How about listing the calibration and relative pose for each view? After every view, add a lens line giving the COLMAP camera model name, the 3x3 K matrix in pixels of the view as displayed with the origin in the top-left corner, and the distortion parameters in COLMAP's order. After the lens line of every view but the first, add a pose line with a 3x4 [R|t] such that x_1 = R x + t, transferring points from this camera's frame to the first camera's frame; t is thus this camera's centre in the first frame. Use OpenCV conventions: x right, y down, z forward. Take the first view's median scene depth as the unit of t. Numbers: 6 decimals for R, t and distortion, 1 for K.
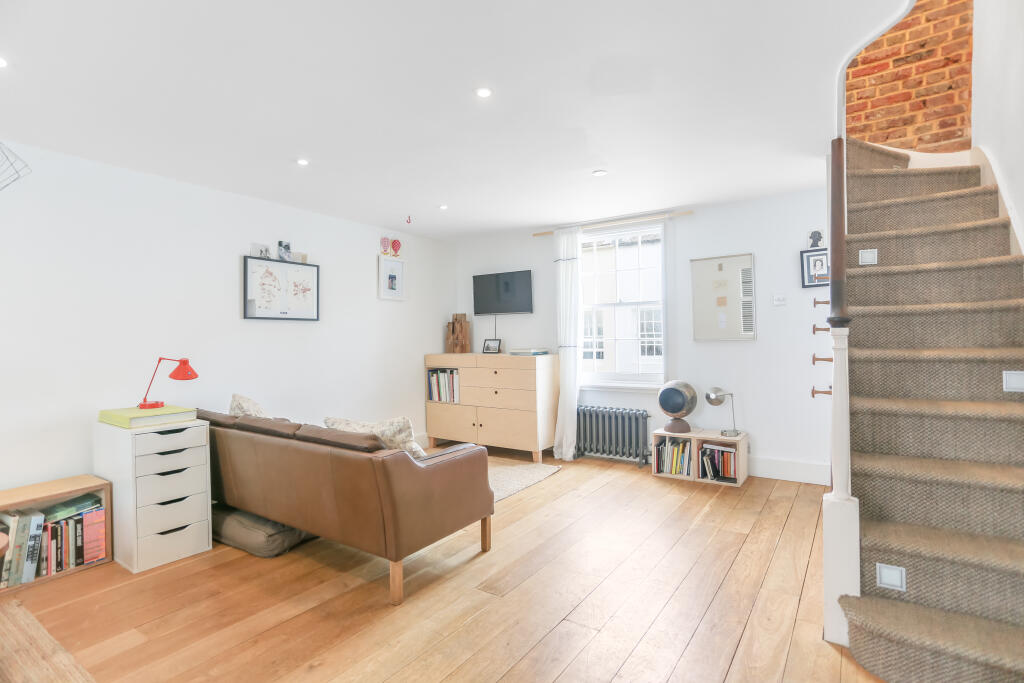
lens RADIAL K [[521.4, 0, 493.4], [0, 521.4, 342.3], [0, 0, 1]] dist [-0.043948, 0.028668]
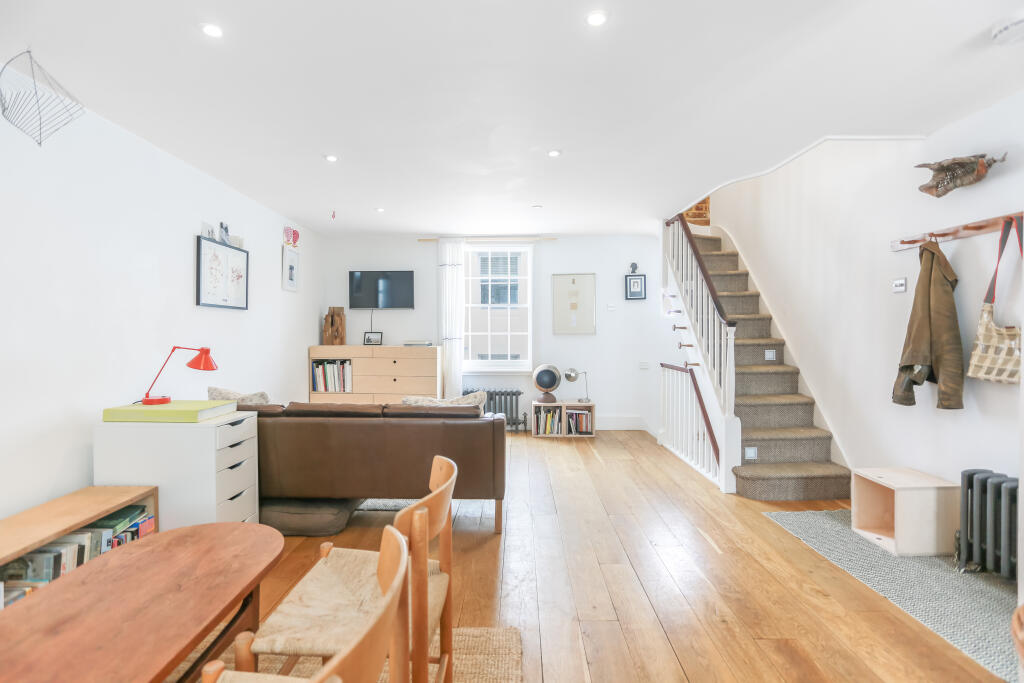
lens RADIAL K [[521.4, 0, 504.1], [0, 521.4, 343.5], [0, 0, 1]] dist [-0.043948, 0.028668]
pose [[0.825537, 0.000249, 0.564348, -0.512156], [-0.005624, 0.999954, 0.007785, 0.010636], [-0.564320, -0.009600, 0.825500, -0.046429]]
